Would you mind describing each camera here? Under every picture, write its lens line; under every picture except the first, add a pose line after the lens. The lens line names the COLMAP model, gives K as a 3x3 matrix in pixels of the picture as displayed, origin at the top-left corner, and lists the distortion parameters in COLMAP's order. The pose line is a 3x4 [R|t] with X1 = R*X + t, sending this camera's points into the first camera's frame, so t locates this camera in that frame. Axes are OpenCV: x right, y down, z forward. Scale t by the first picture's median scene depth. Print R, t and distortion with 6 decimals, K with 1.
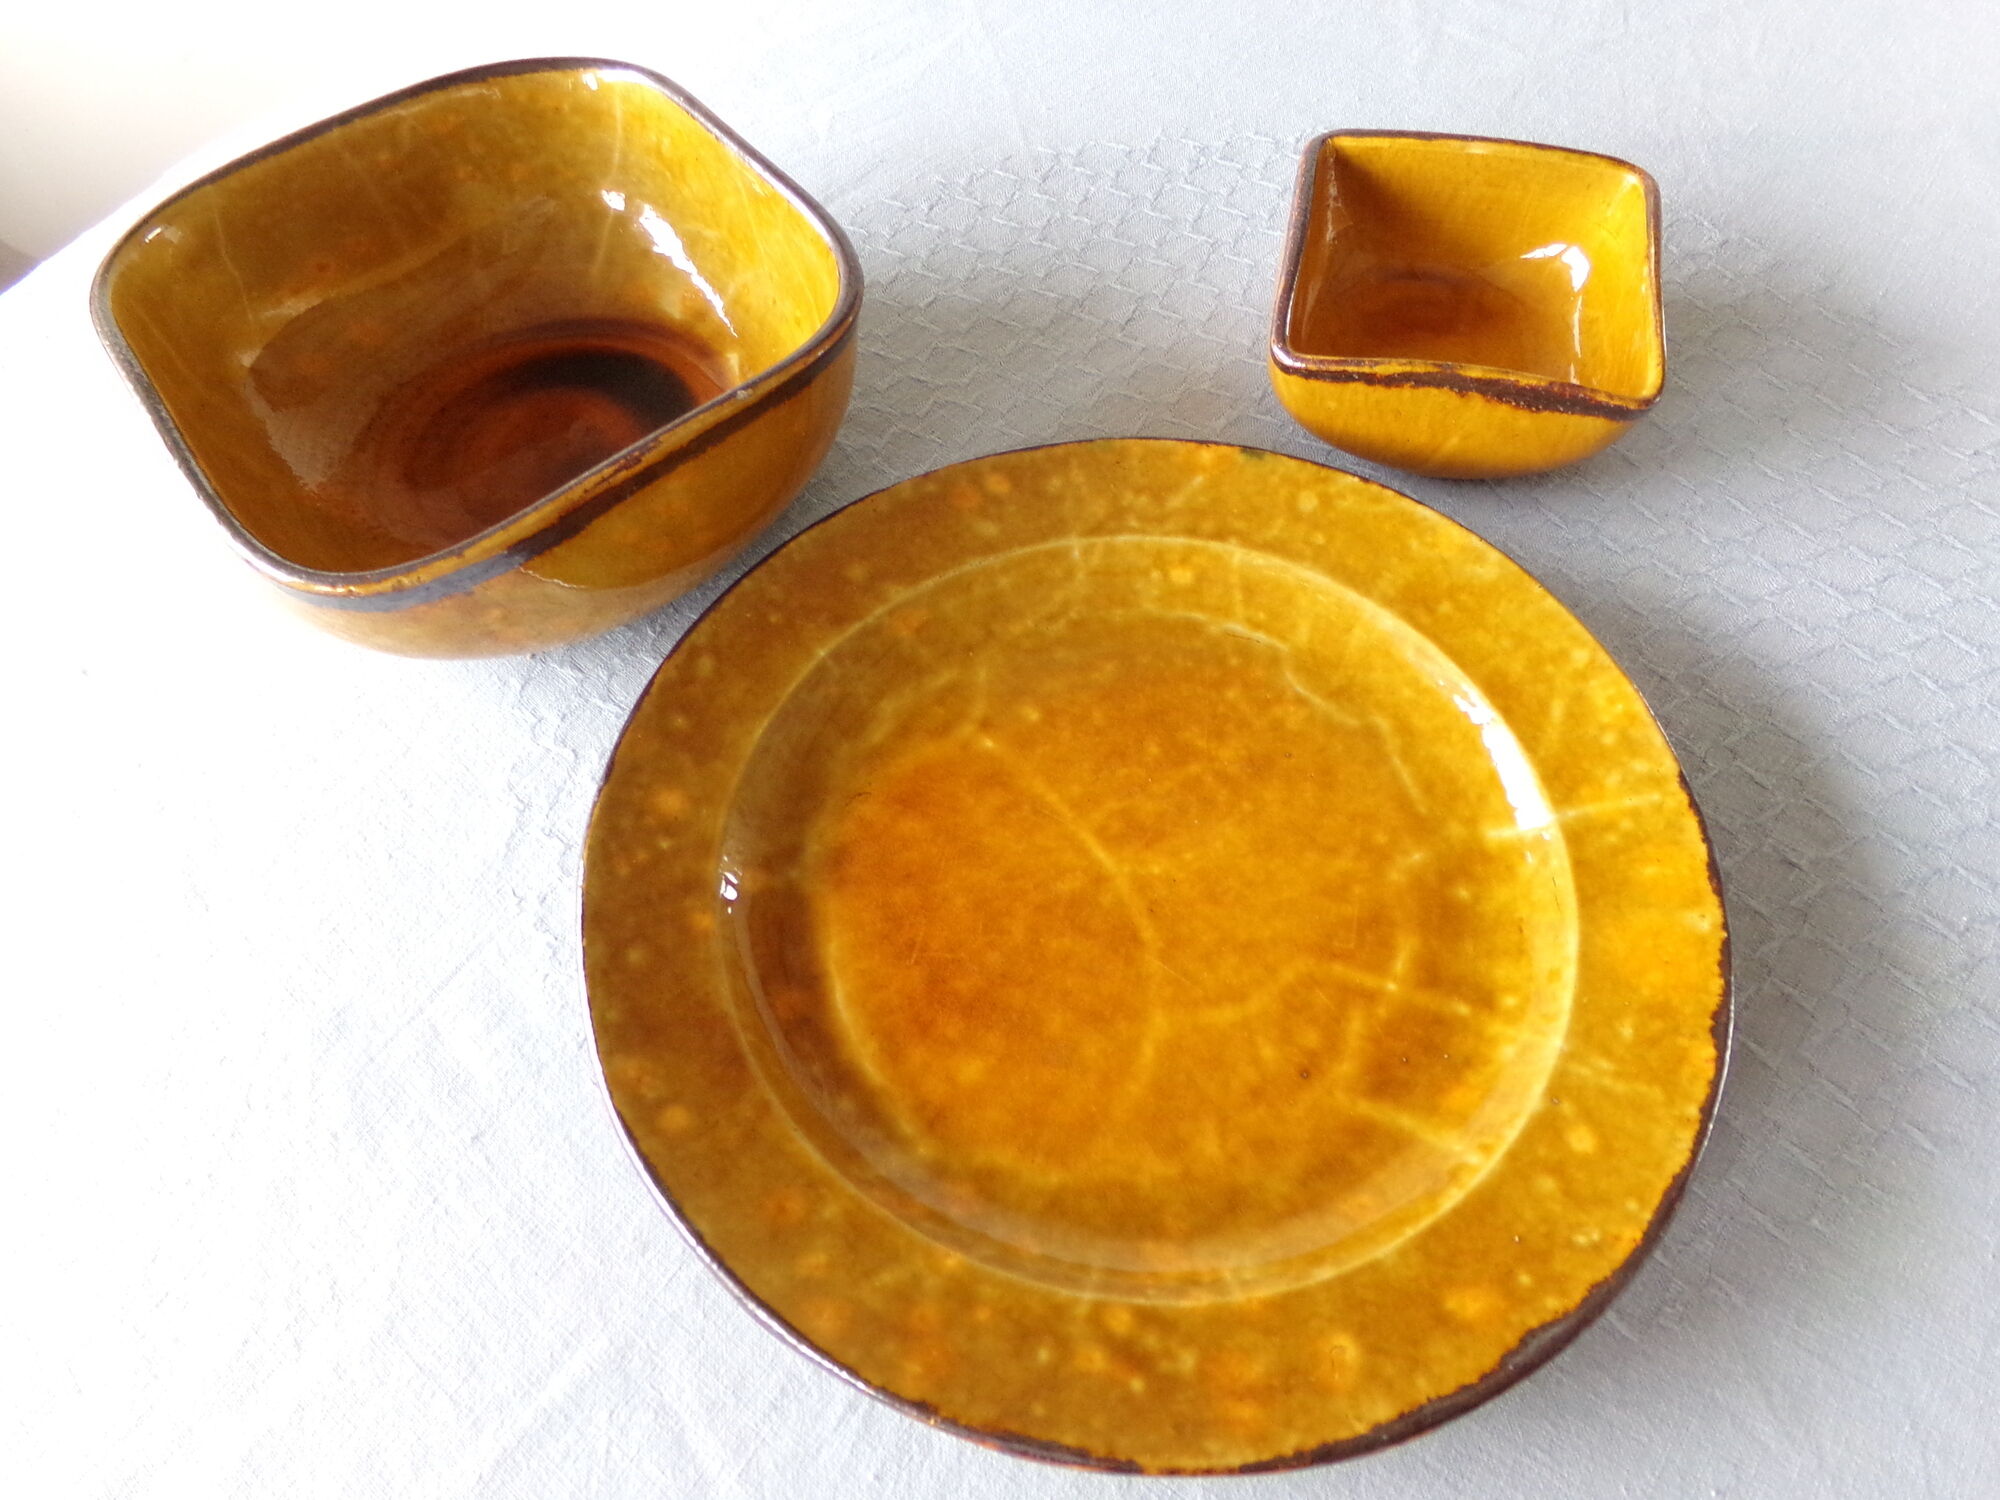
lens RADIAL K [[1406.5, 0, 1000.2], [0, 1406.5, 764.1], [0, 0, 1]] dist [-0.020296, 0.016907]
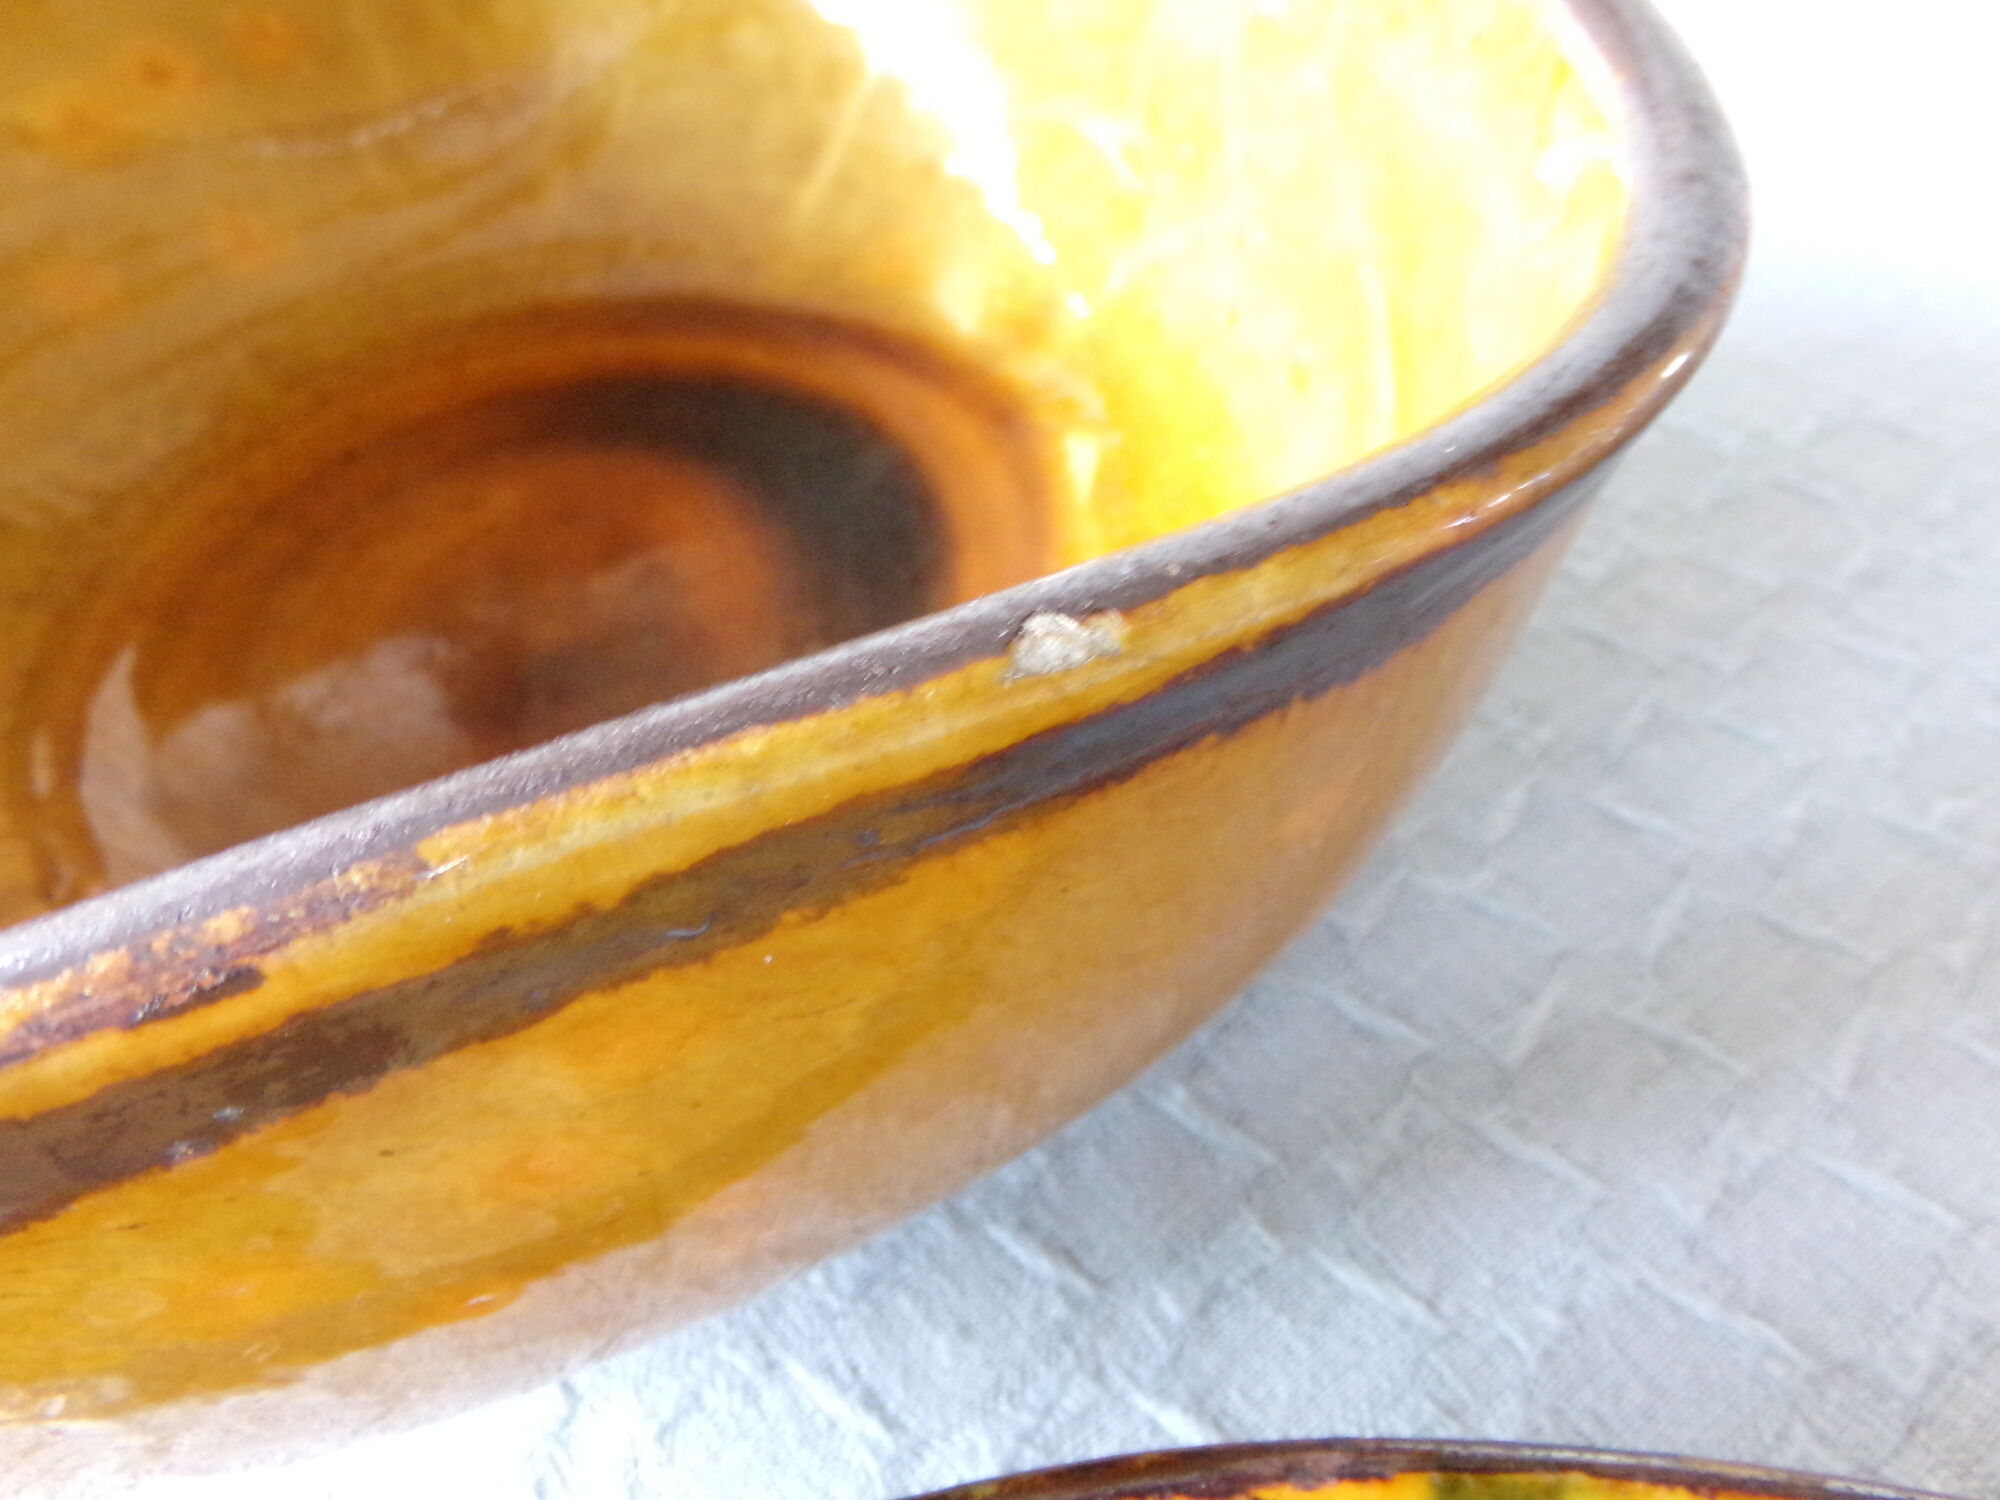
lens RADIAL K [[1406.5, 0, 1008.4], [0, 1406.5, 750.1], [0, 0, 1]] dist [-0.020296, 0.016907]
pose [[0.956728, 0.208989, -0.202470, -0.174721], [-0.228420, 0.970462, -0.077641, -0.269256], [0.180264, 0.120530, 0.976206, 0.958994]]
